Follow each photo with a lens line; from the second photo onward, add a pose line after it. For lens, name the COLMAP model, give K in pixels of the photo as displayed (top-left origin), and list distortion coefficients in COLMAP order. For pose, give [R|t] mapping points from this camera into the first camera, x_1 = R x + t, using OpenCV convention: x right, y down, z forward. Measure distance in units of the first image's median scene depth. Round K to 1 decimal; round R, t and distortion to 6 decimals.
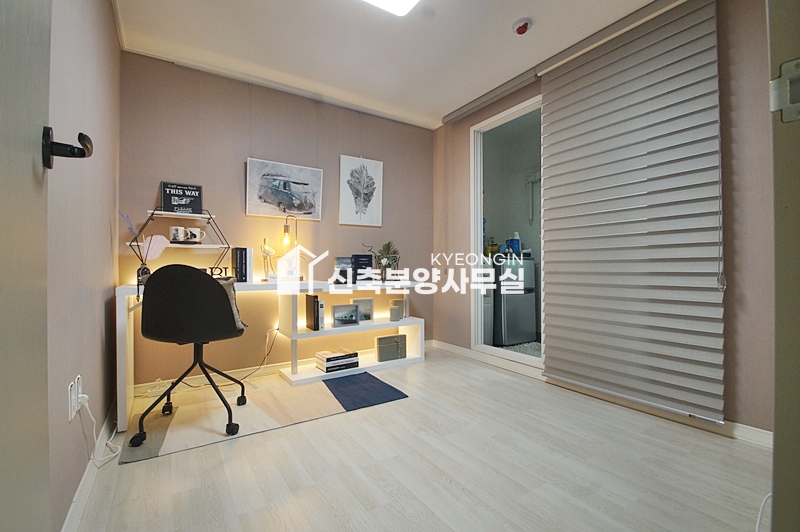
lens RADIAL K [[356.5, 0, 395.9], [0, 356.5, 264.8], [0, 0, 1]] dist [-0.008684, -0.004552]
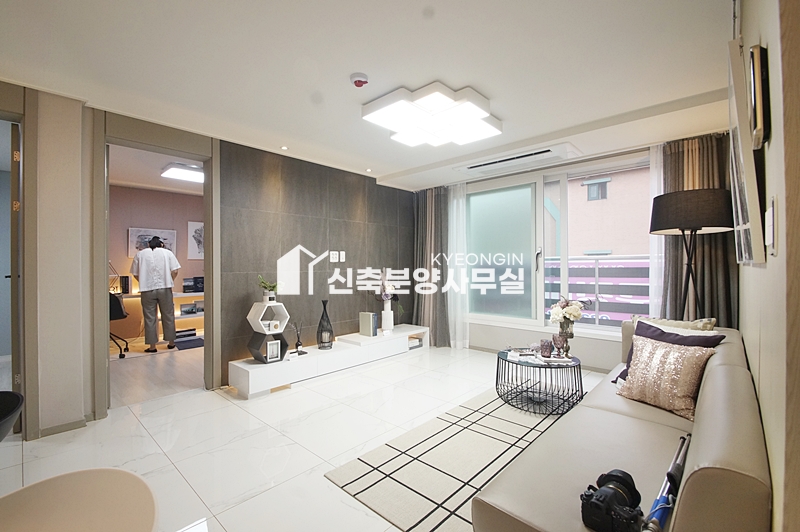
lens RADIAL K [[356.5, 0, 404.8], [0, 356.5, 264.5], [0, 0, 1]] dist [-0.008684, -0.004552]
pose [[0.966271, -0.005479, 0.257468, 0.498112], [0.003444, 0.999959, 0.008354, -0.112893], [-0.257504, -0.007185, 0.966251, -1.158698]]
